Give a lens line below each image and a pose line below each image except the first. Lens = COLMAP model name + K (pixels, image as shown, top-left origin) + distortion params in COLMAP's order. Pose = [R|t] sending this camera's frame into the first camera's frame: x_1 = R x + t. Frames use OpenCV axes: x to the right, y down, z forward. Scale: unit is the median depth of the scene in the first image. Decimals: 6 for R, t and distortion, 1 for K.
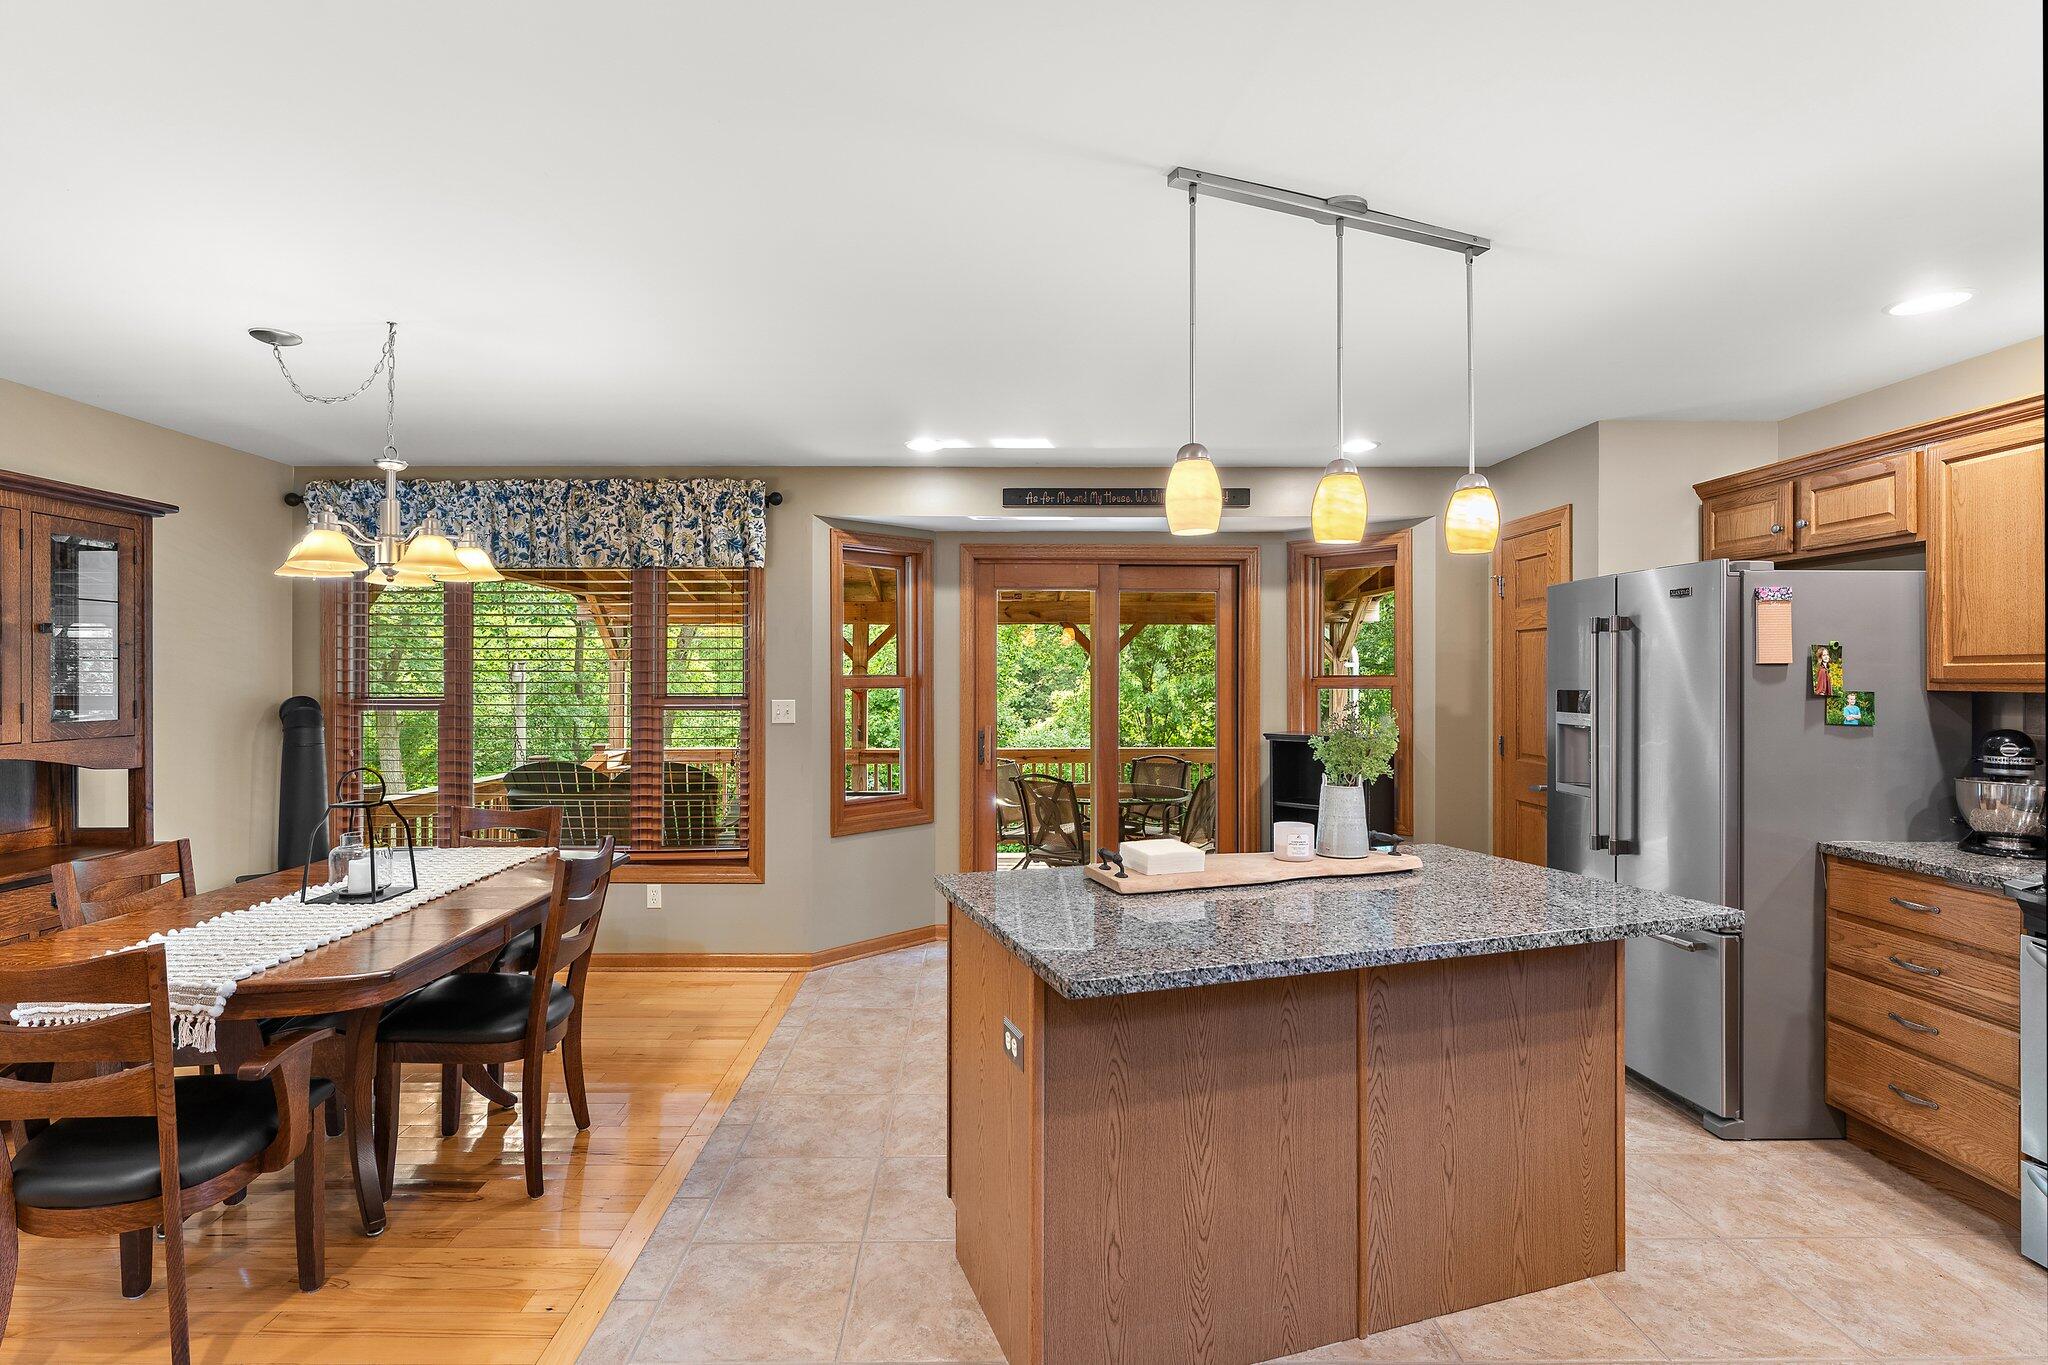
lens RADIAL K [[968.4, 0, 1019.0], [0, 968.4, 673.2], [0, 0, 1]] dist [-0.000821, -0.000139]
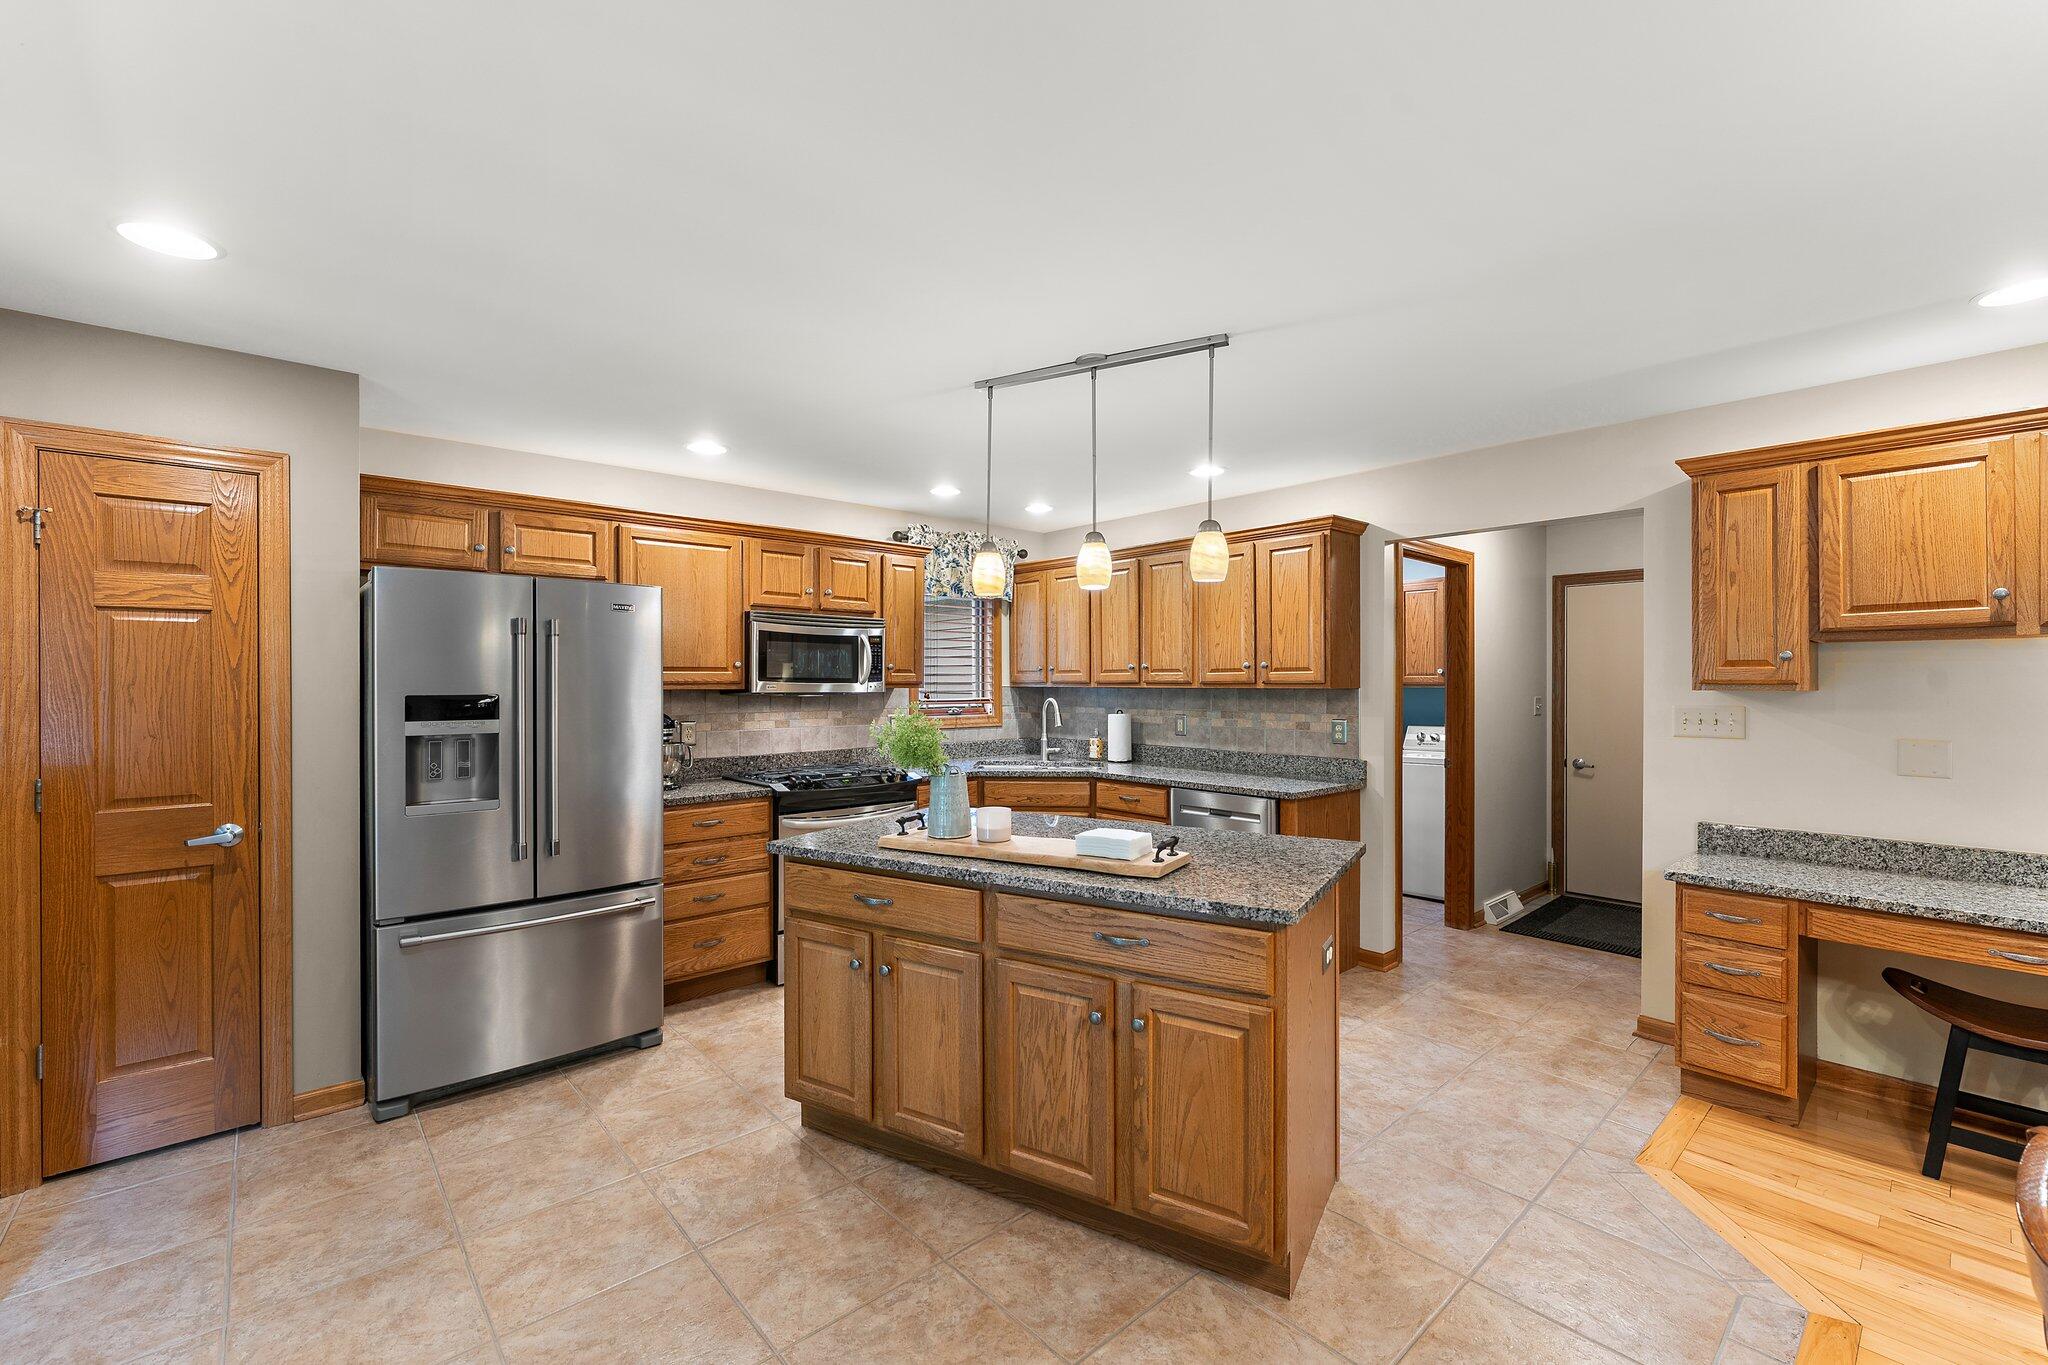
lens RADIAL K [[847.4, 0, 987.3], [0, 847.4, 683.6], [0, 0, 1]] dist [-0.000509, -0.000373]
pose [[-0.610124, -0.001585, 0.792304, -0.293915], [-0.001862, 0.999998, 0.000566, 0.005202], [-0.792304, -0.001130, -0.610126, 0.949913]]
